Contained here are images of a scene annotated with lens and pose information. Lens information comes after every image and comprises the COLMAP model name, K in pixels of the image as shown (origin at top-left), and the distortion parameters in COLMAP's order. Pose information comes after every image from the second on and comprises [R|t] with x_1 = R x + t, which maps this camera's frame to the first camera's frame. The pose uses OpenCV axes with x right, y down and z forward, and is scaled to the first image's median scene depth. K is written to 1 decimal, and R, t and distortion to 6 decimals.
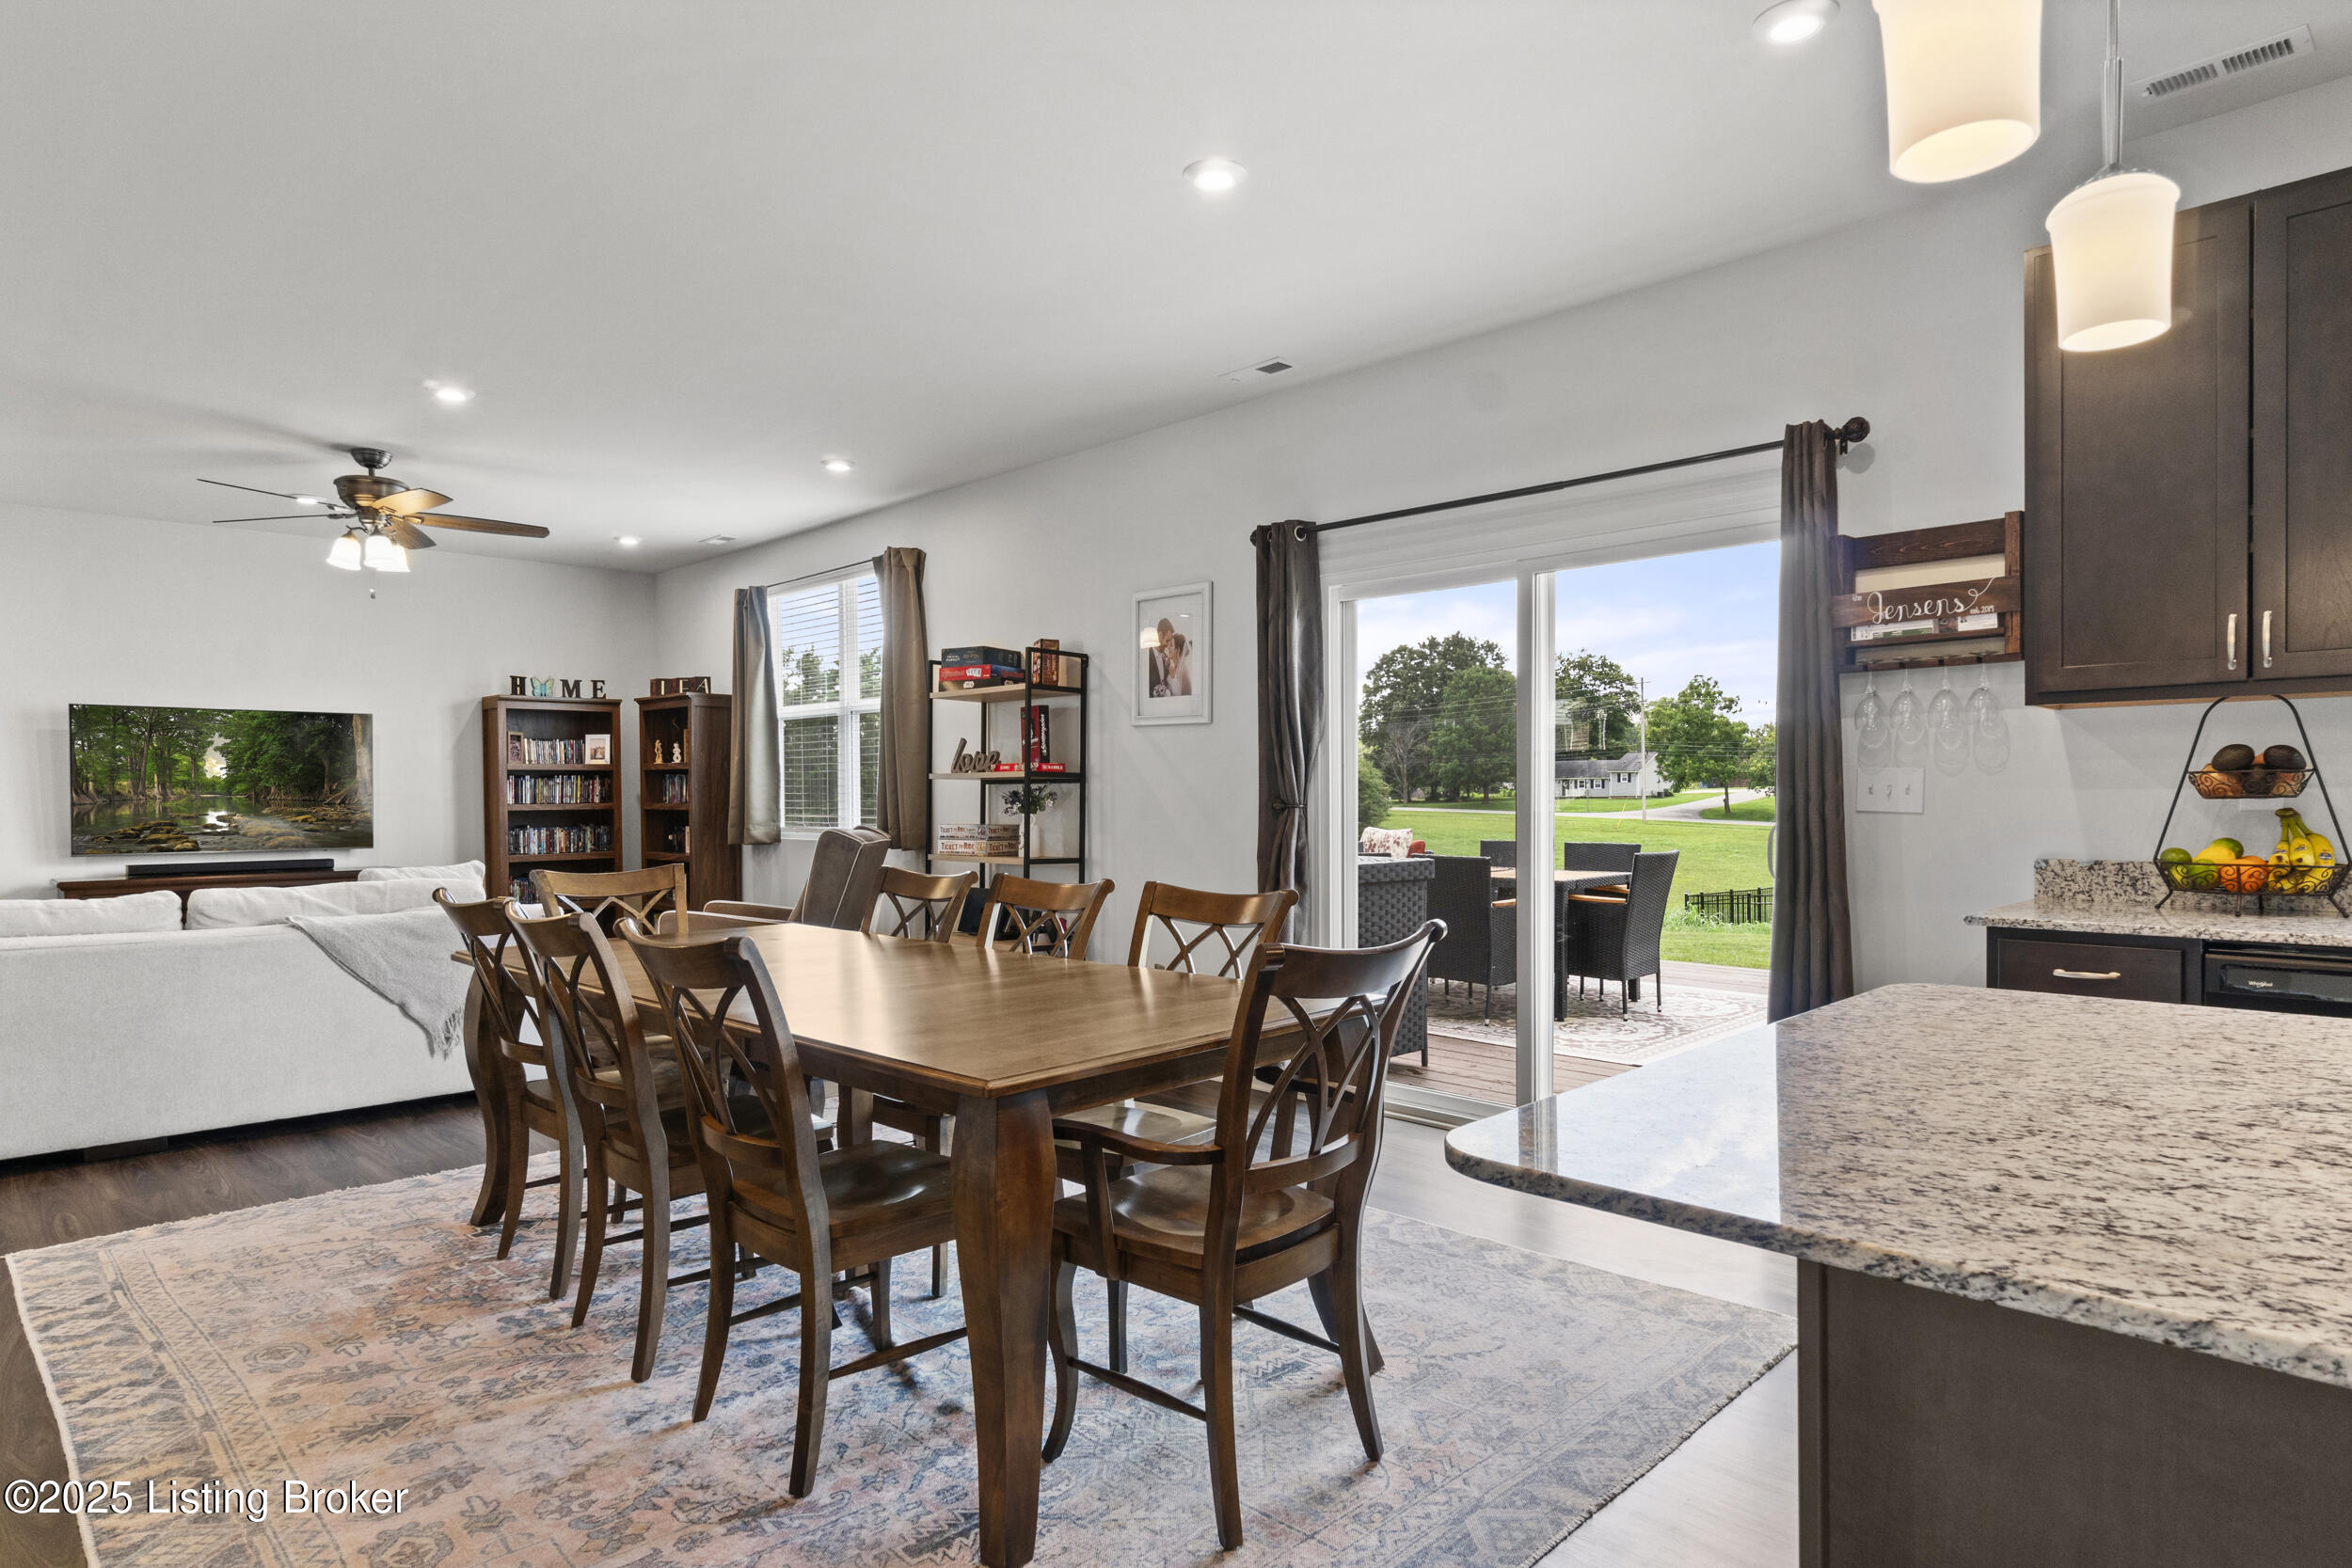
lens RADIAL K [[1304.2, 0, 1170.4], [0, 1304.2, 807.0], [0, 0, 1]] dist [0.004091, 0.000494]
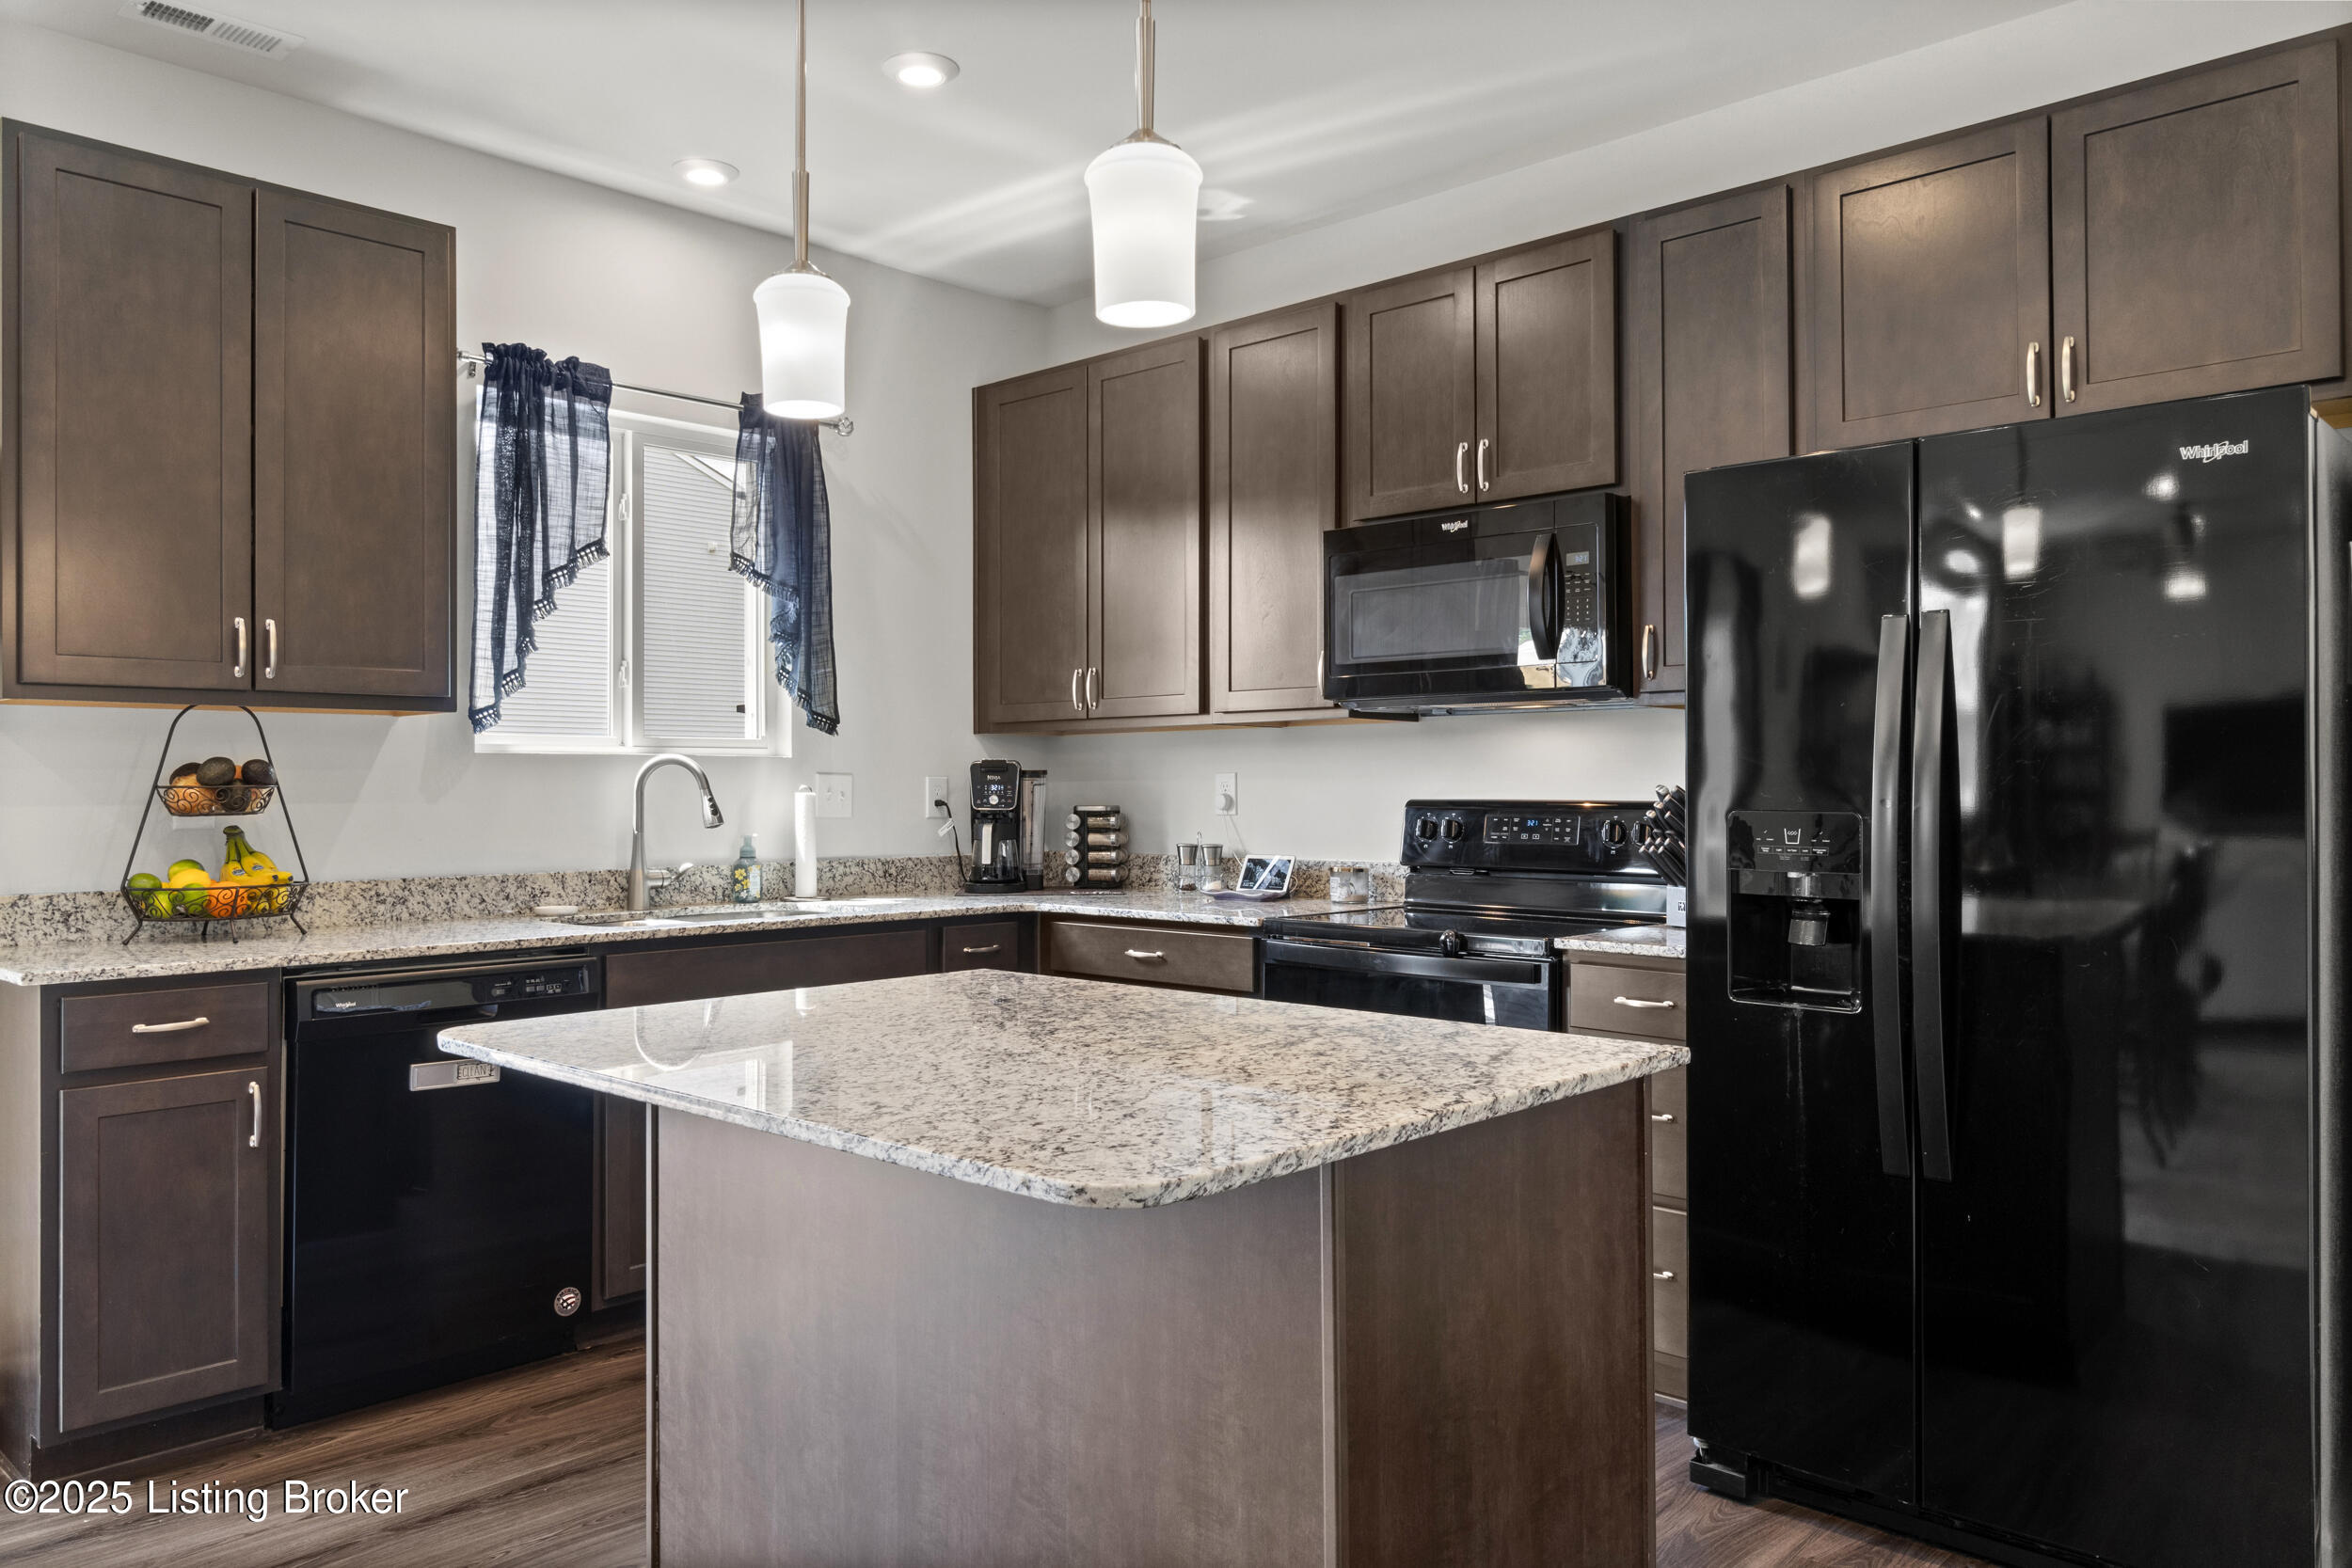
lens RADIAL K [[1607.2, 0, 1176.0], [0, 1607.2, 784.0], [0, 0, 1]] dist [-0.034420, 0.000141]
pose [[-0.030642, 0.013635, 0.999437, -0.265766], [0.015159, 0.999798, -0.013175, -0.003317], [-0.999415, 0.014747, -0.030842, 0.292488]]
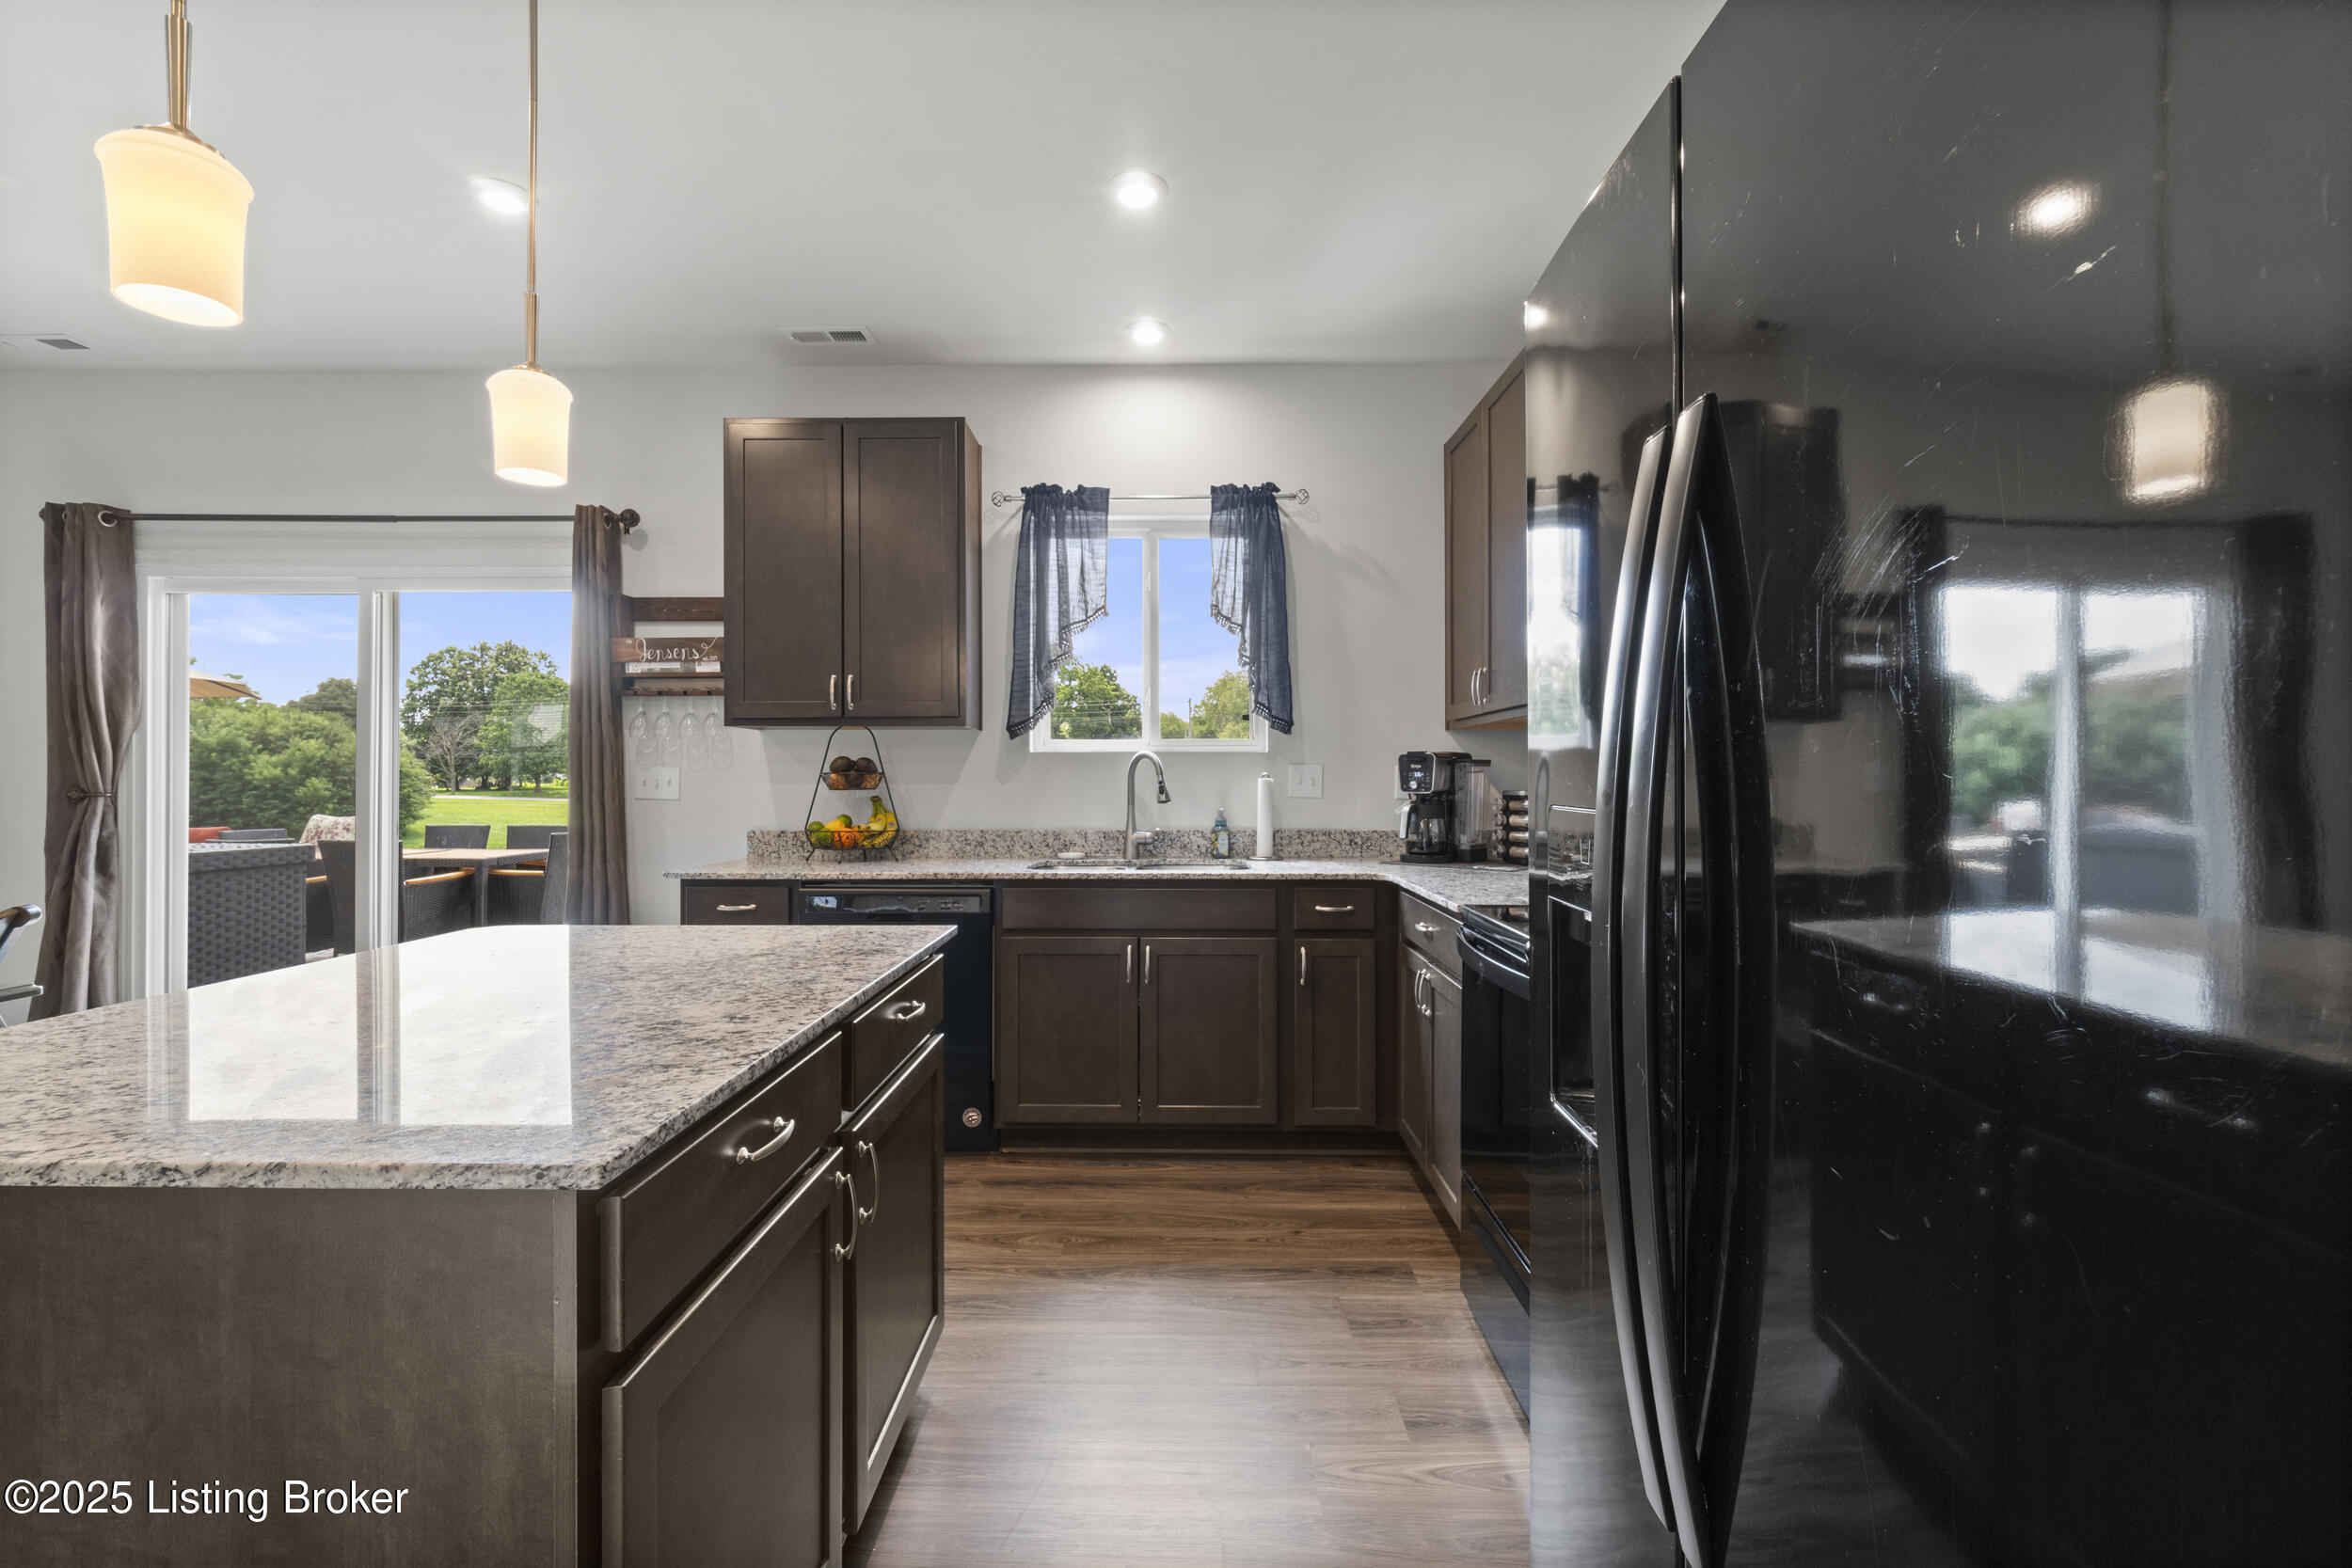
lens RADIAL K [[1006.8, 0, 1173.3], [0, 1006.8, 773.3], [0, 0, 1]] dist [-0.003276, 0.000414]
pose [[0.716153, 0.014217, 0.697798, 0.199902], [0.000769, 0.999776, -0.021158, -0.000509], [-0.697943, 0.015689, 0.715982, -0.138064]]
